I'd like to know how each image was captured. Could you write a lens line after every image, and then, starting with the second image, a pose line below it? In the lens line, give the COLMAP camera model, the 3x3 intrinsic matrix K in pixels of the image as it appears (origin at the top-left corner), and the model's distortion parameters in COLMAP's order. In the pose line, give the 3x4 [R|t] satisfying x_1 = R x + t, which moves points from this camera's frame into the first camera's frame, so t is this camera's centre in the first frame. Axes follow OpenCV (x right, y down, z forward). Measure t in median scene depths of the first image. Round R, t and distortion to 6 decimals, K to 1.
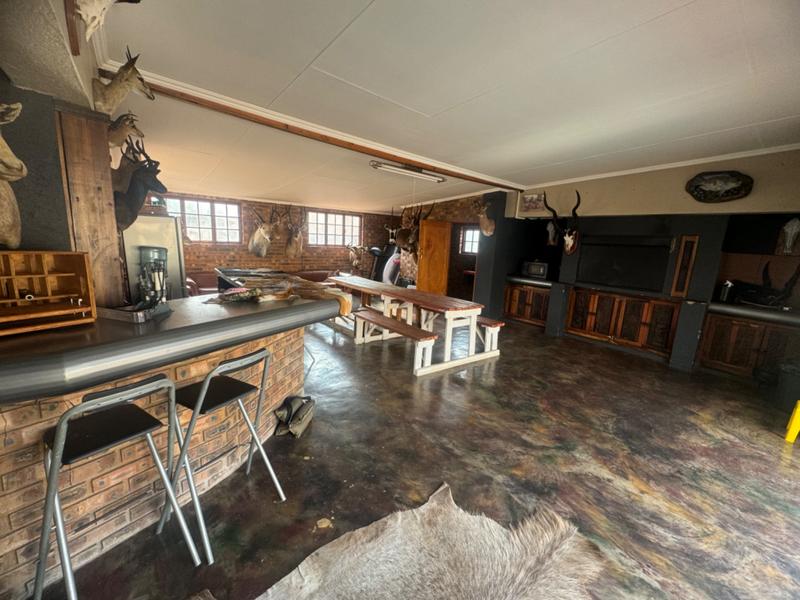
lens RADIAL K [[319.9, 0, 400.1], [0, 319.9, 298.6], [0, 0, 1]] dist [-0.001606, -0.000034]
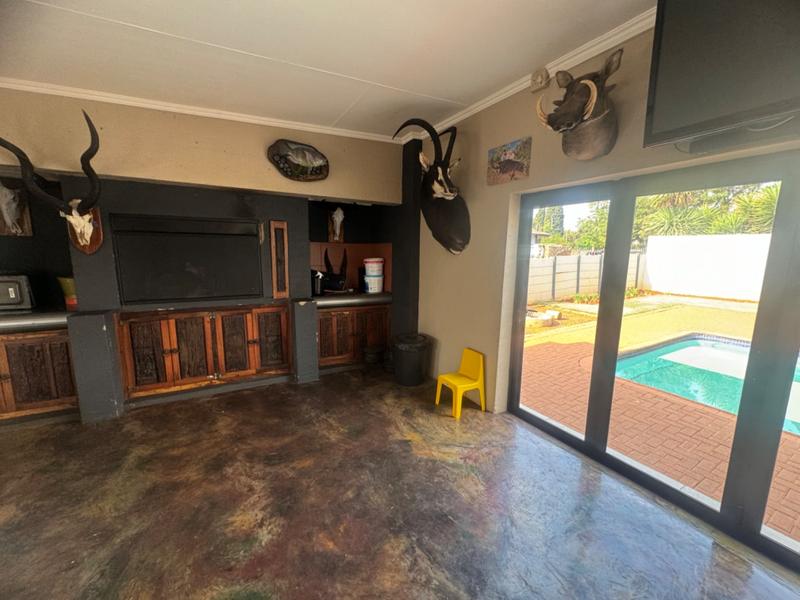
lens RADIAL K [[319.9, 0, 400.1], [0, 319.9, 298.6], [0, 0, 1]] dist [-0.001606, -0.000034]
pose [[0.162433, -0.197943, 0.966661, 0.139619], [0.169612, 0.970691, 0.170267, -0.087230], [-0.972033, 0.136301, 0.191246, 0.539482]]
